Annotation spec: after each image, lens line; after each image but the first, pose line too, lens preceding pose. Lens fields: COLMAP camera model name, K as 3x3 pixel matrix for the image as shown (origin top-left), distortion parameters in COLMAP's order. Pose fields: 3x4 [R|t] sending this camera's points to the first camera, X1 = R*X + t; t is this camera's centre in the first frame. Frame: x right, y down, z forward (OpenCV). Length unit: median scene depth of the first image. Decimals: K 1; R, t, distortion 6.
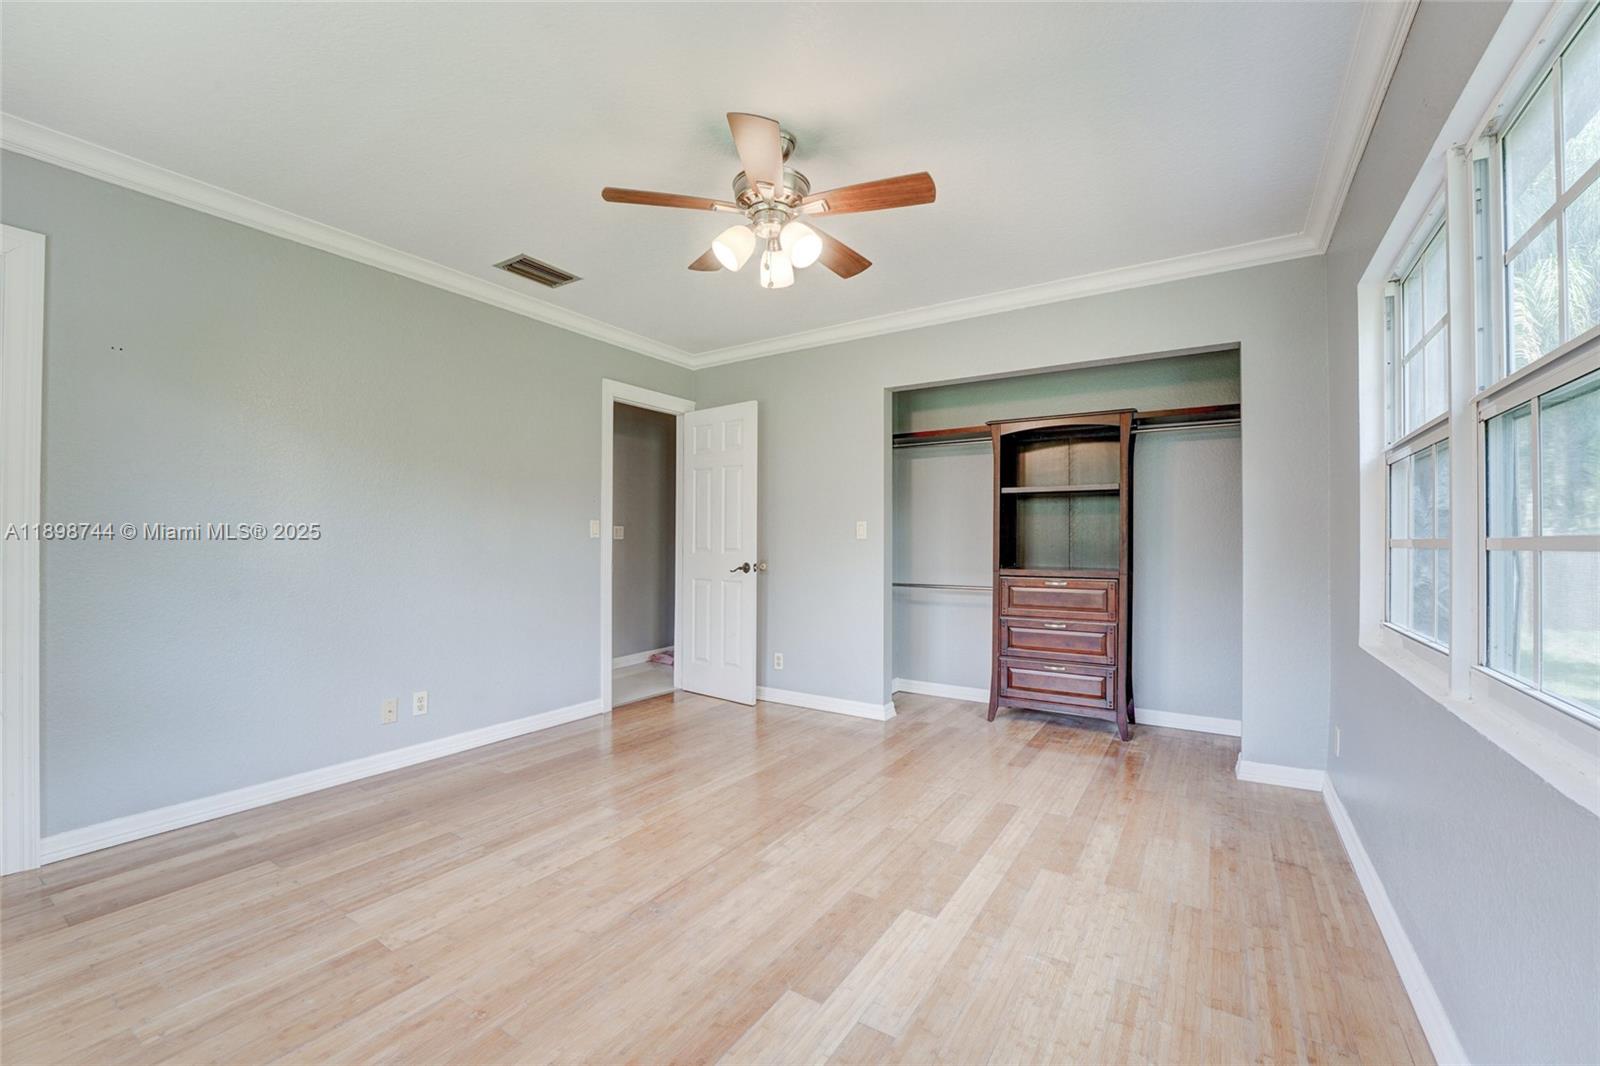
lens RADIAL K [[652.2, 0, 800.6], [0, 652.2, 531.3], [0, 0, 1]] dist [-0.024831, 0.002848]
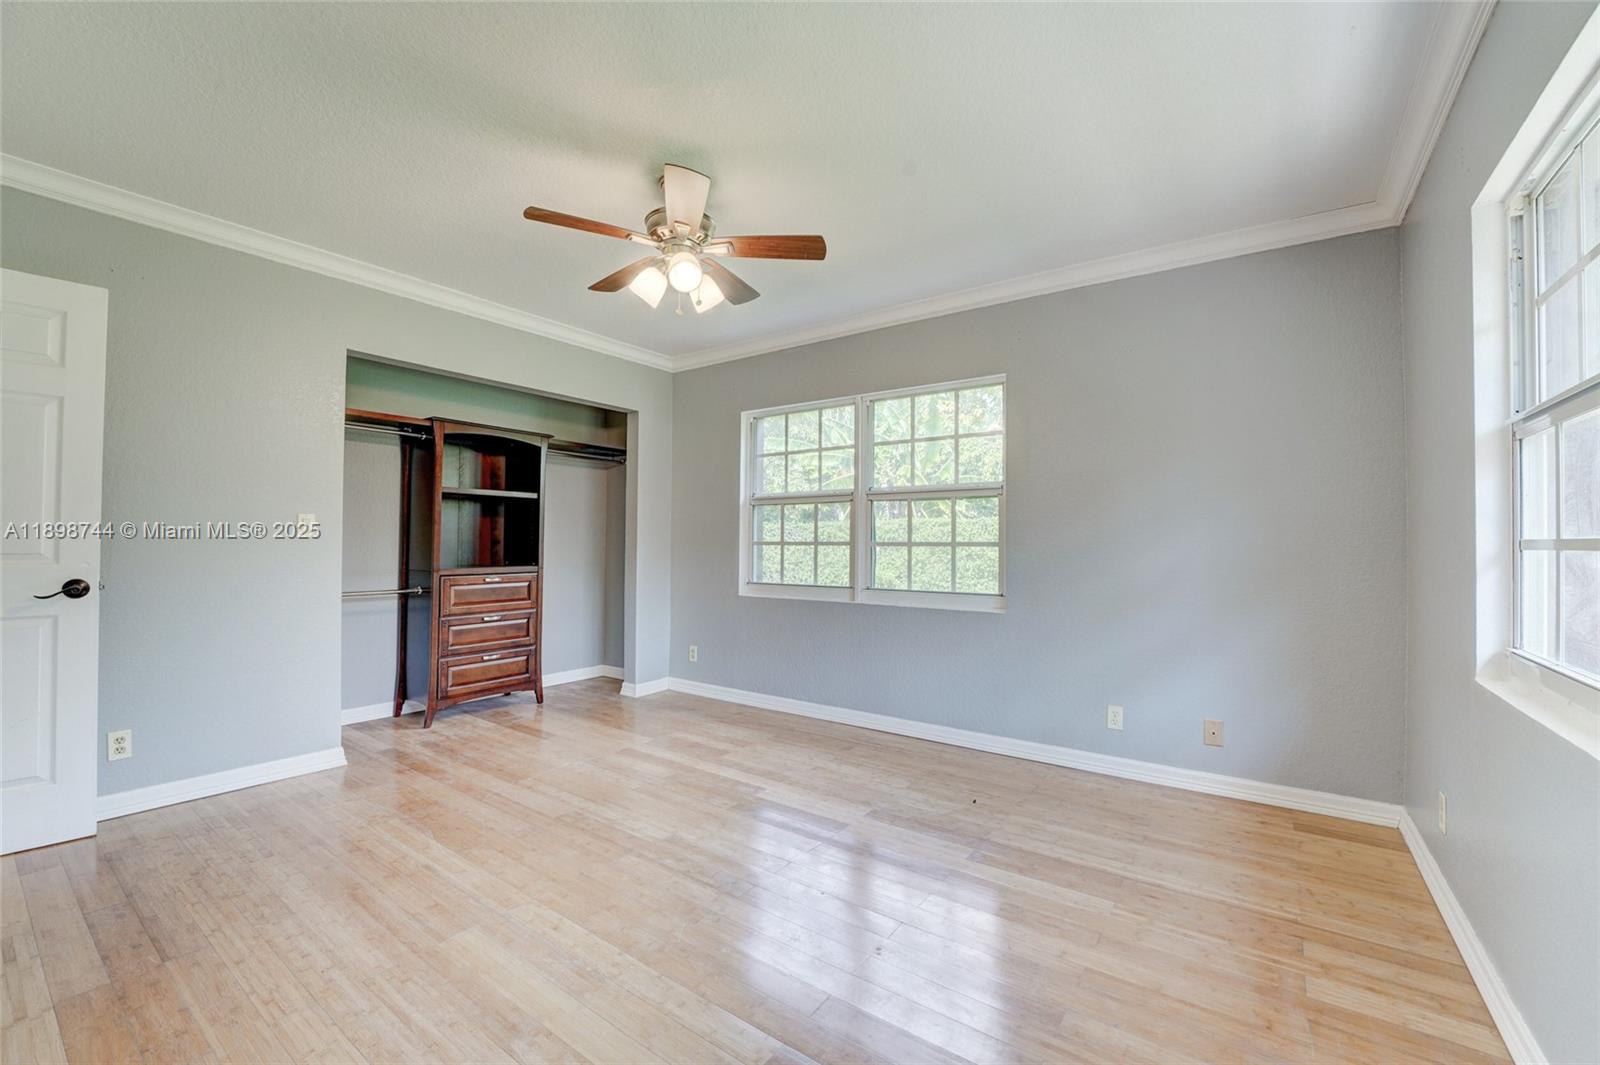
lens RADIAL K [[653.0, 0, 791.5], [0, 653.0, 523.0], [0, 0, 1]] dist [-0.021585, -0.000378]
pose [[0.057327, 0.028179, 0.997958, -0.802088], [-0.020680, 0.999421, -0.027032, 0.004800], [-0.998141, -0.019088, 0.057877, 0.515726]]
